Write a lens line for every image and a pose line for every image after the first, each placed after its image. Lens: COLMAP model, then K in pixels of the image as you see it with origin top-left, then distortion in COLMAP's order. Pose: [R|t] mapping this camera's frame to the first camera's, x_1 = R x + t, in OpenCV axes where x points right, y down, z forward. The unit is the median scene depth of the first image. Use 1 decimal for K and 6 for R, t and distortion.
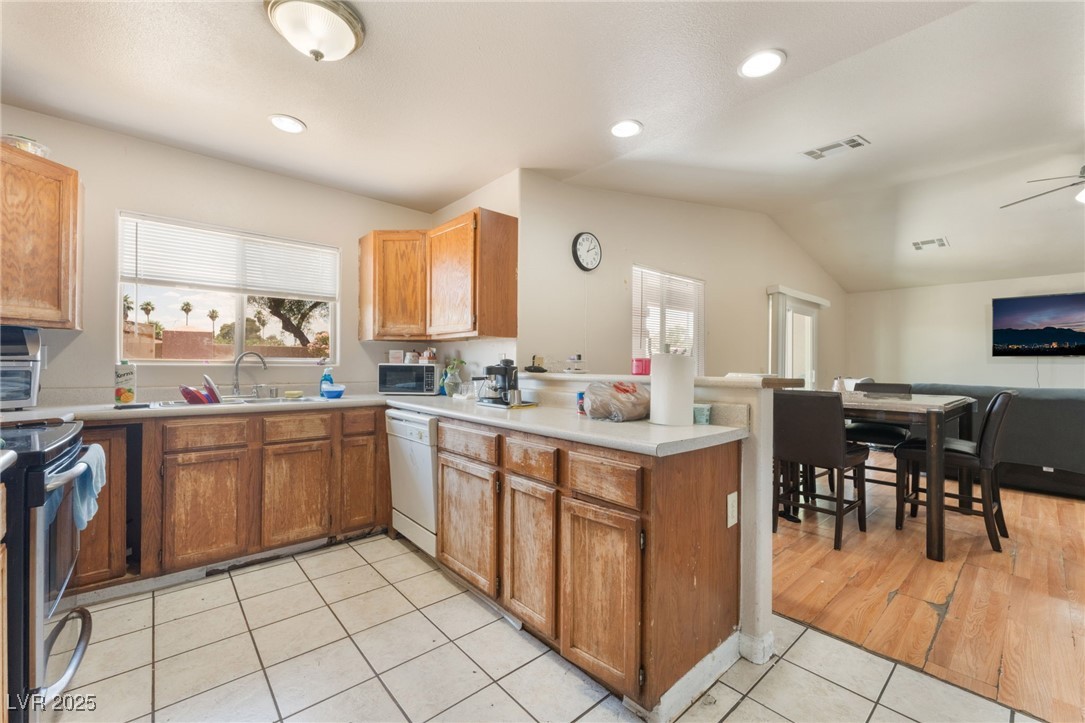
lens RADIAL K [[442.5, 0, 544.3], [0, 442.5, 360.6], [0, 0, 1]] dist [-0.007317, -0.000282]
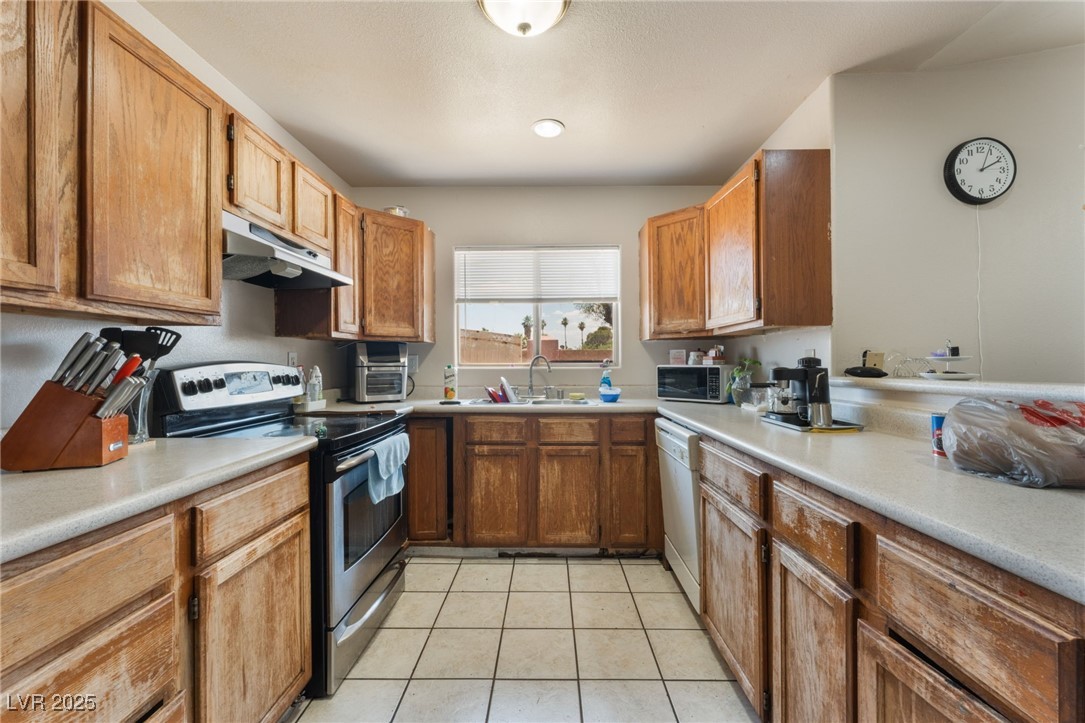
lens RADIAL K [[442.5, 0, 539.6], [0, 442.5, 360.8], [0, 0, 1]] dist [-0.007317, -0.000282]
pose [[0.736099, -0.016527, -0.676672, 0.079161], [0.016325, 0.999845, -0.006661, -0.000200], [0.676677, -0.006143, 0.736254, 0.243870]]
